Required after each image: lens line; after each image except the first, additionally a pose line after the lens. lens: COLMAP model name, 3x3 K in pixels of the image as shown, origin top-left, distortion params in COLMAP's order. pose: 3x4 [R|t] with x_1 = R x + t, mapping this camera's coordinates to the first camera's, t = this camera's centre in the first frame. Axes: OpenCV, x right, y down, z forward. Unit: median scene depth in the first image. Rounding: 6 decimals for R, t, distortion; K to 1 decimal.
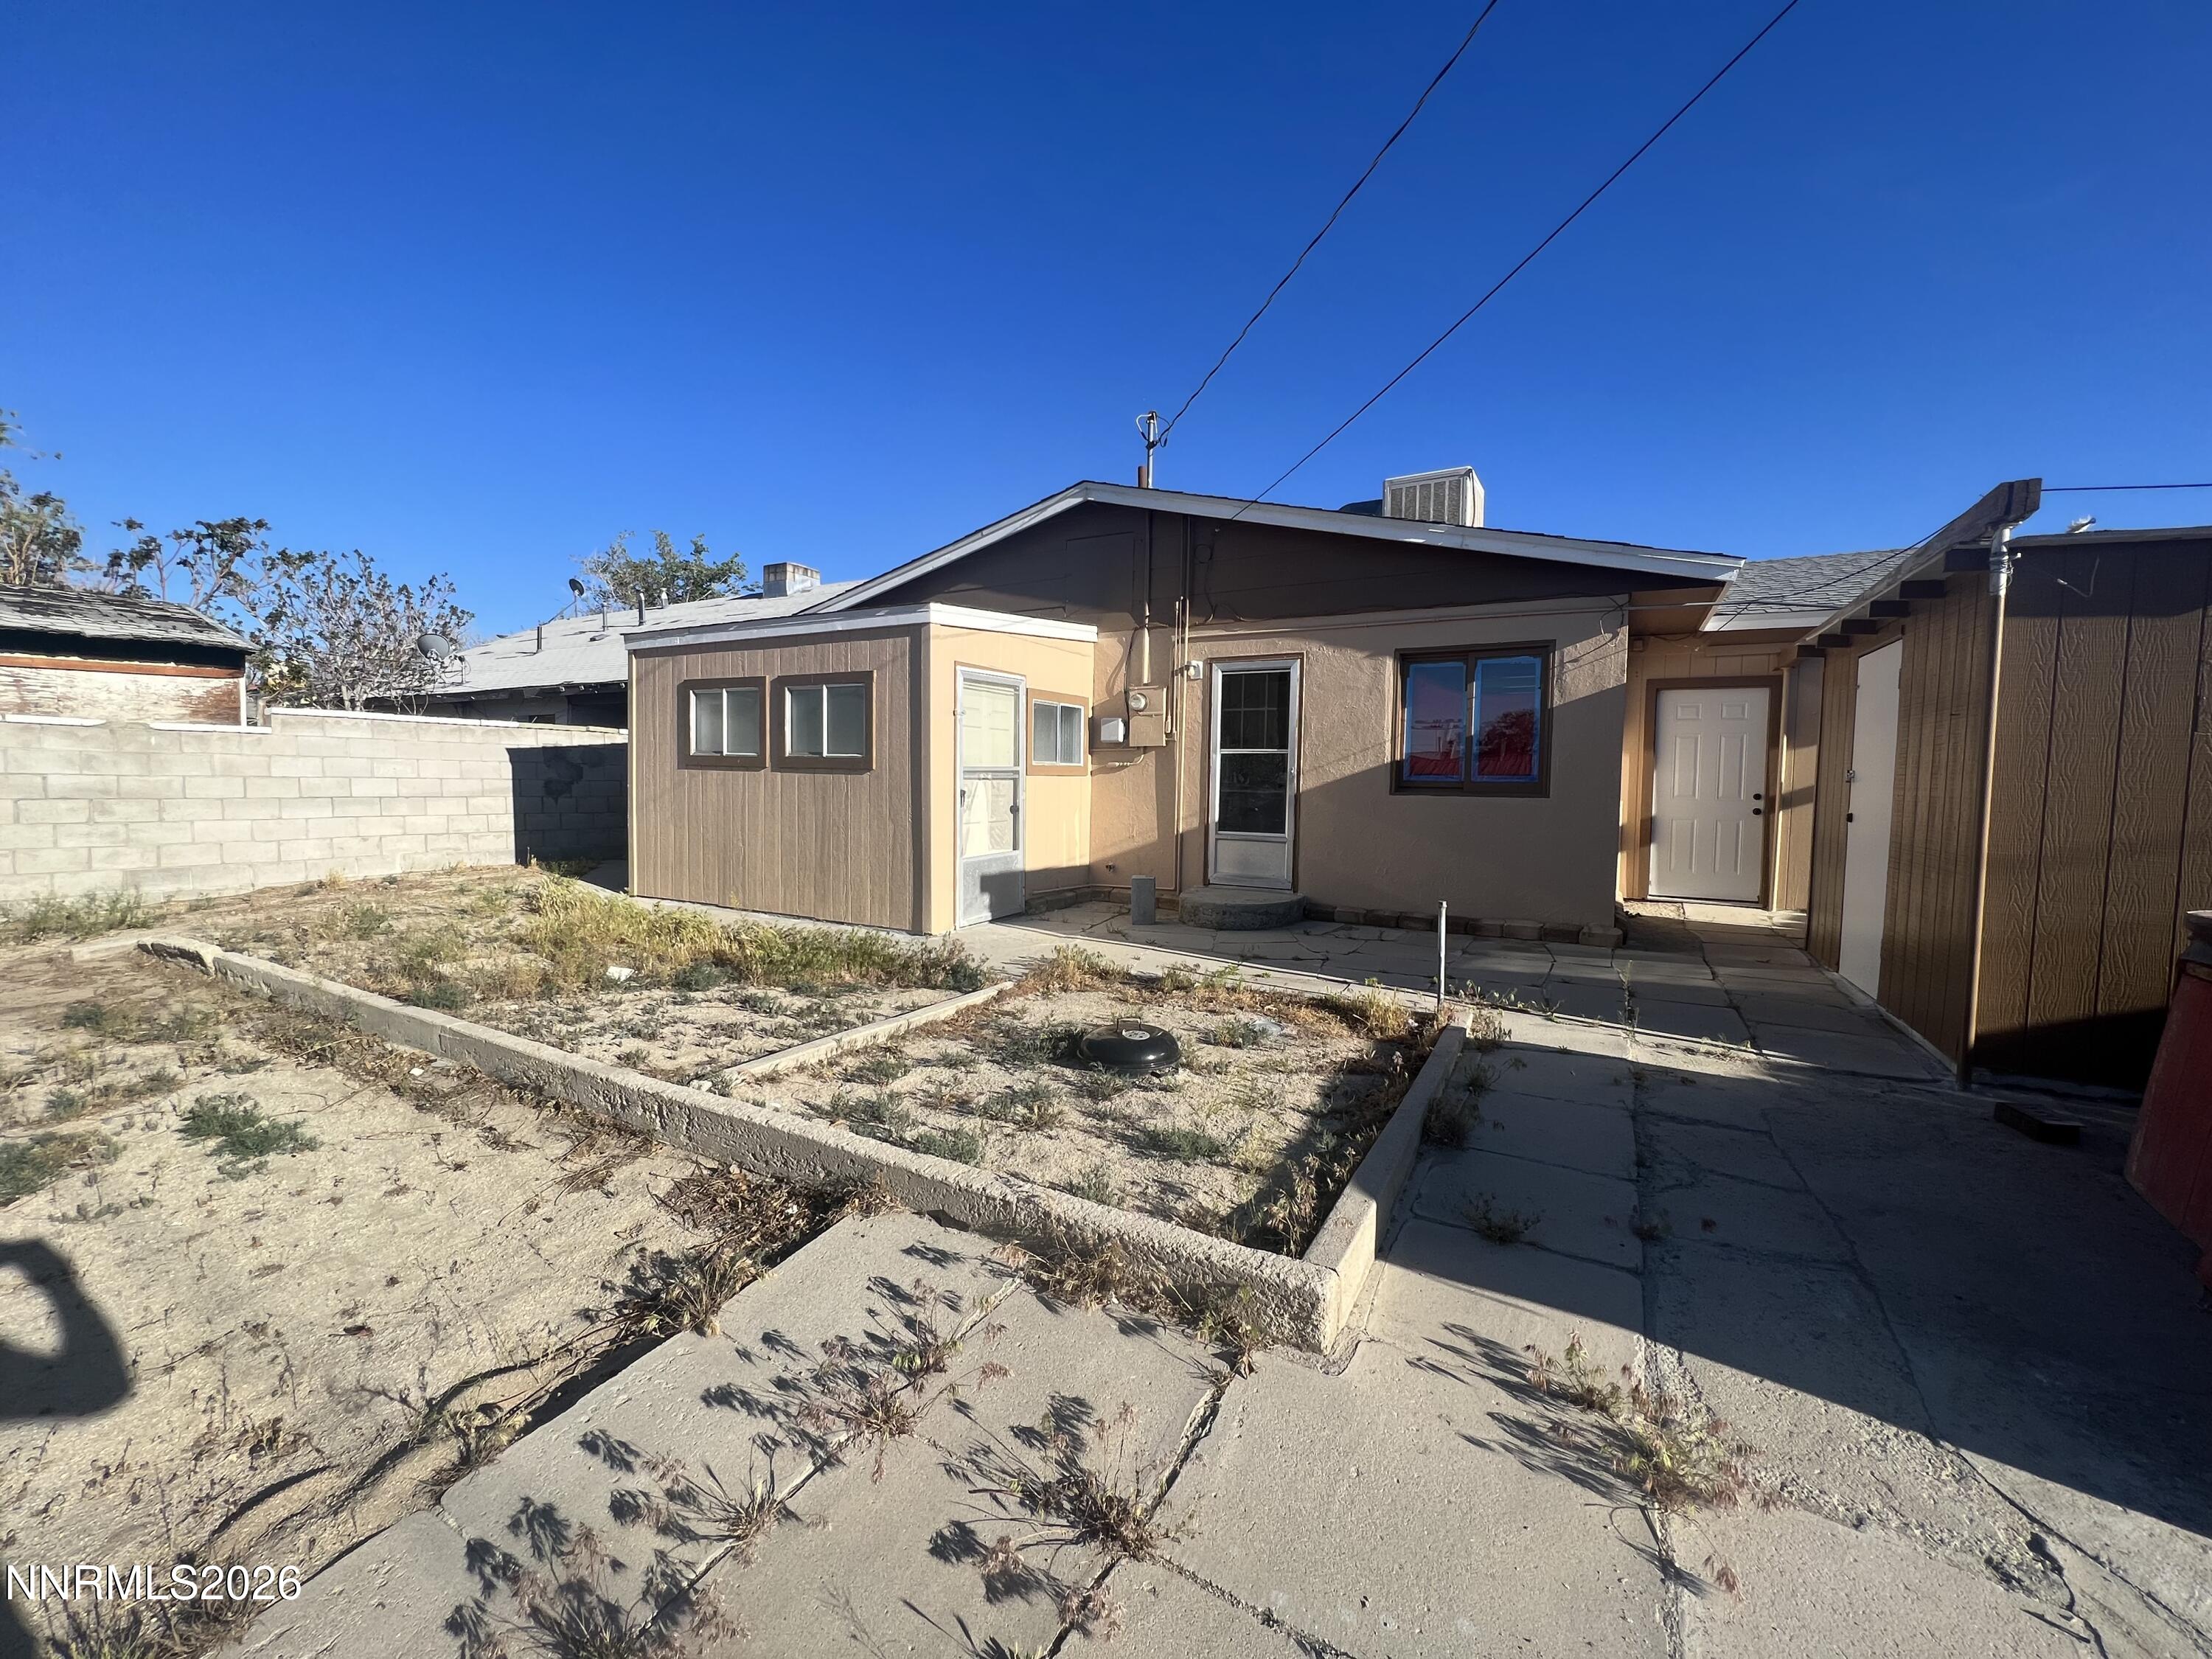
lens RADIAL K [[888.4, 0, 1097.4], [0, 888.4, 826.2], [0, 0, 1]] dist [0.009643, 0.000114]
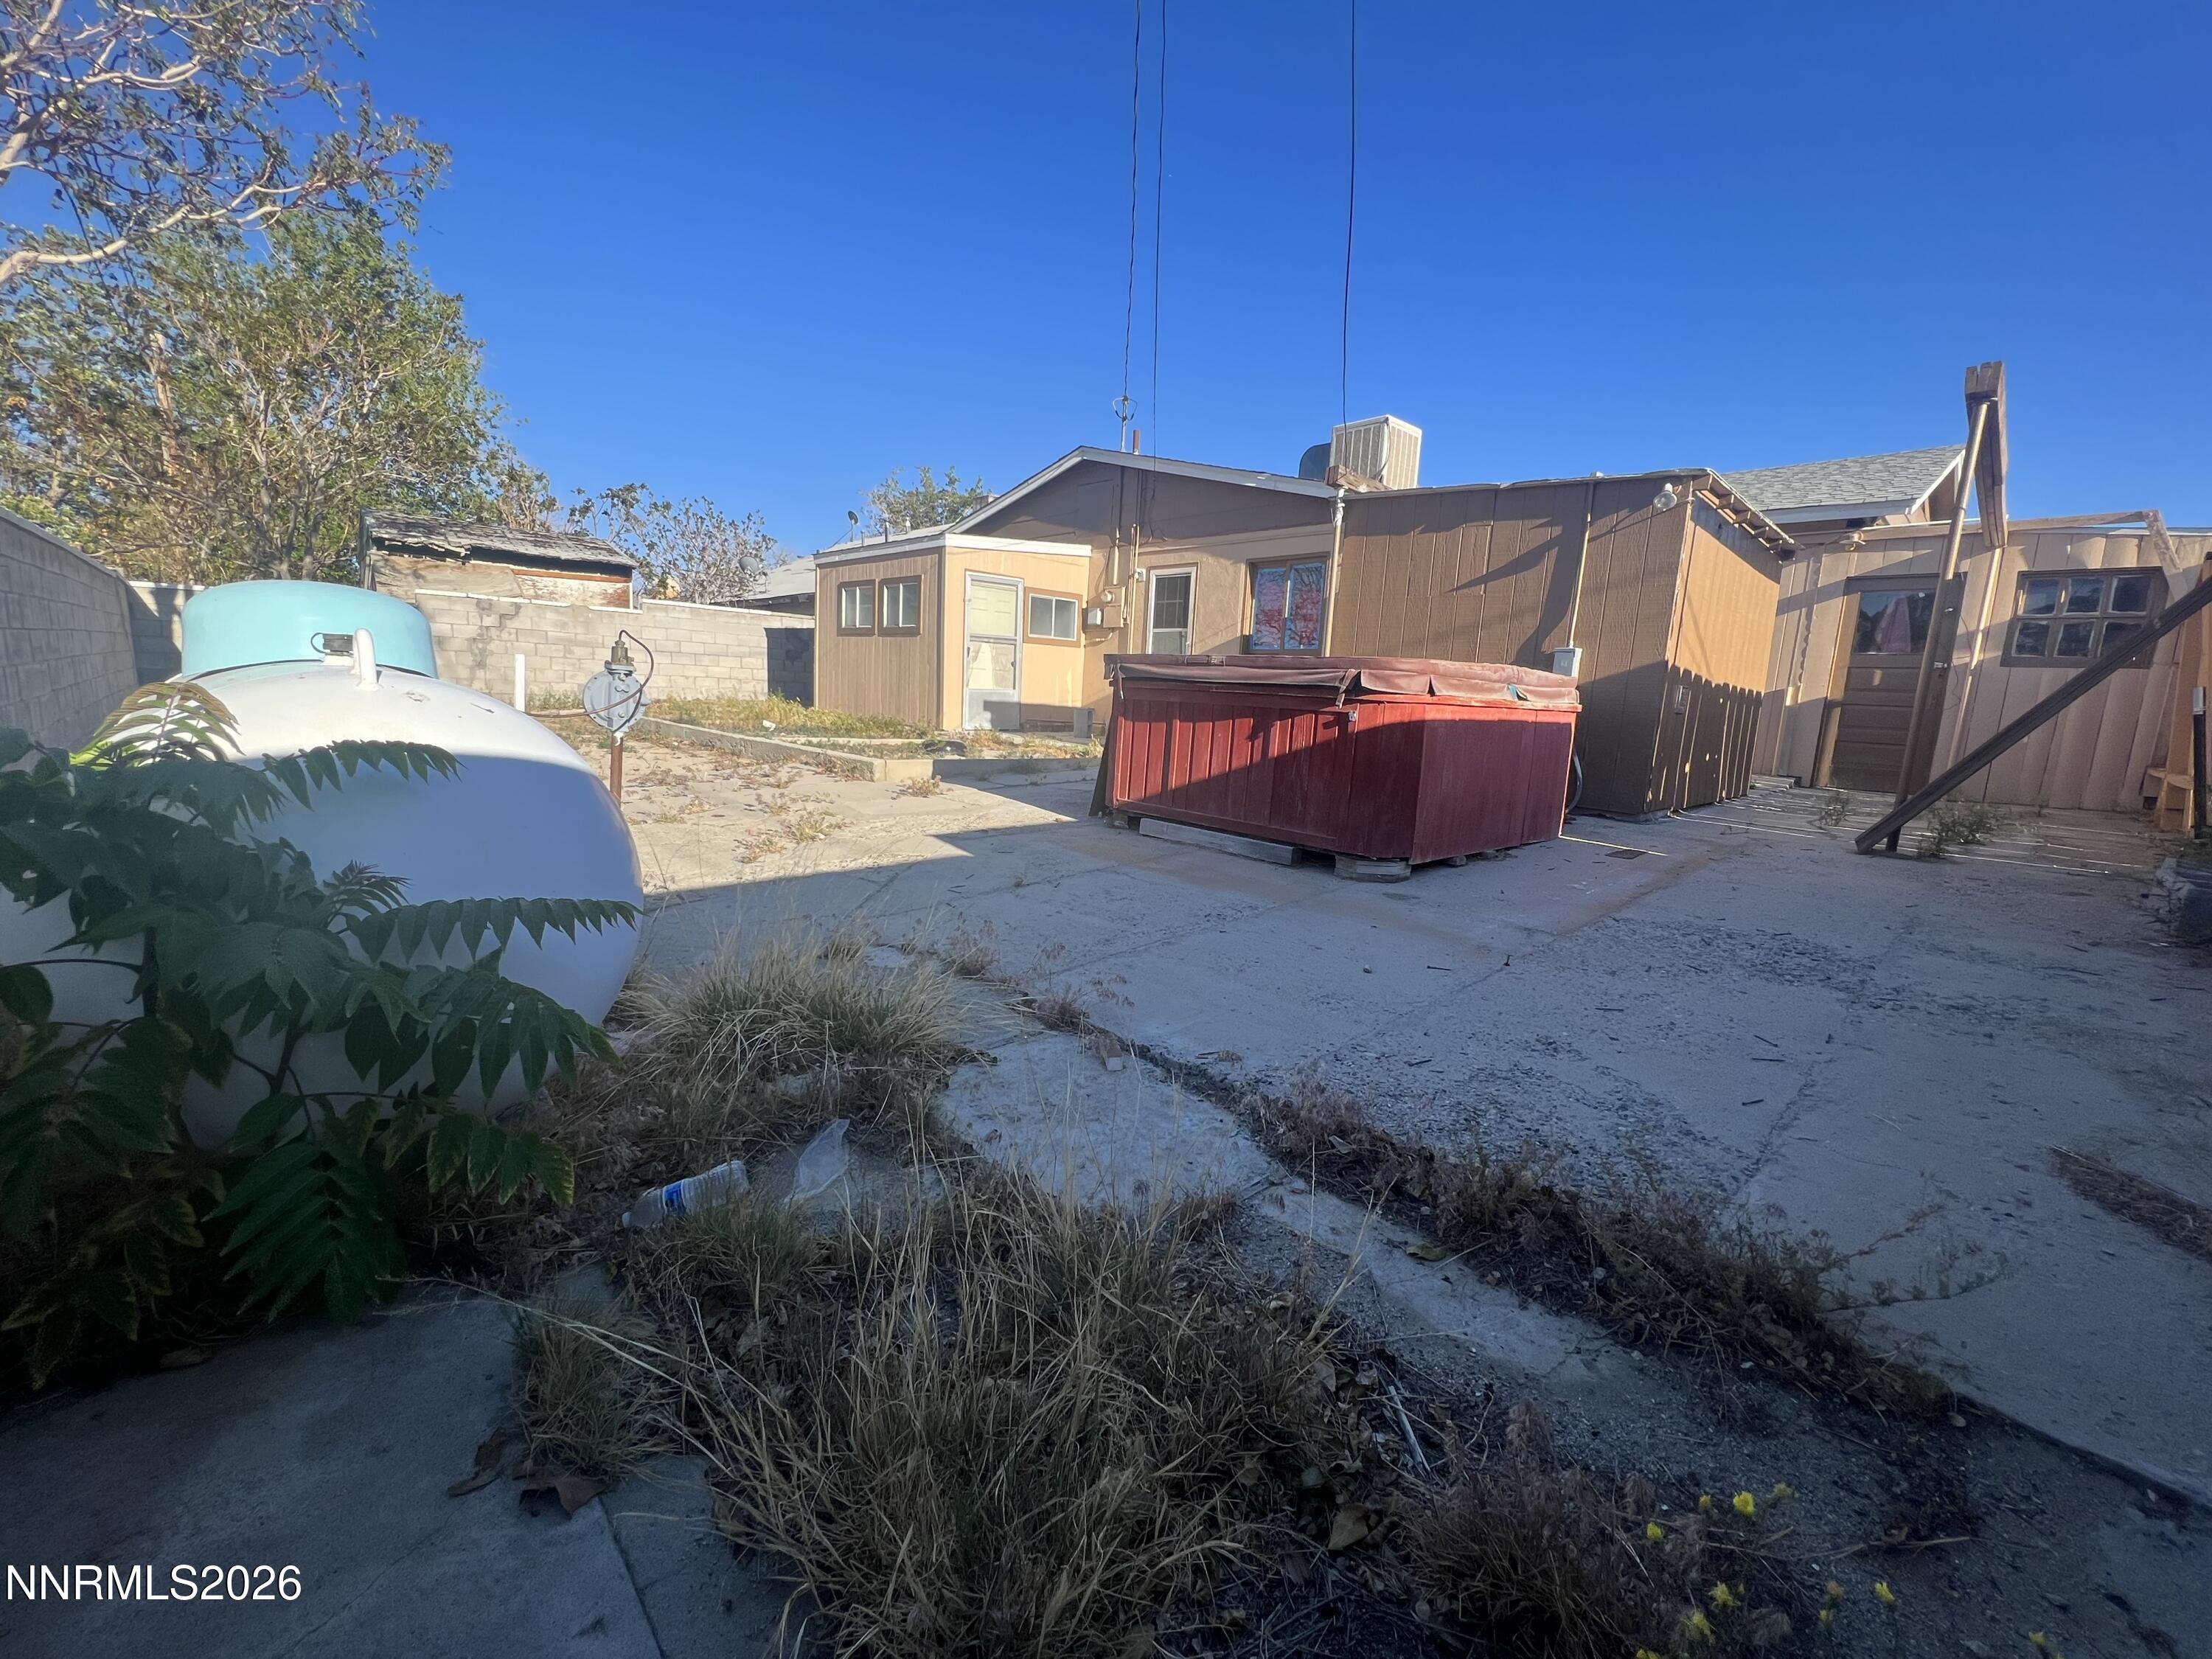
lens RADIAL K [[888.4, 0, 1116.3], [0, 888.4, 828.1], [0, 0, 1]] dist [0.009643, 0.000114]
pose [[0.958564, 0.073946, -0.275111, 0.506249], [-0.048766, 0.994062, 0.097277, 0.103191], [0.280671, -0.079831, 0.956478, -0.469994]]
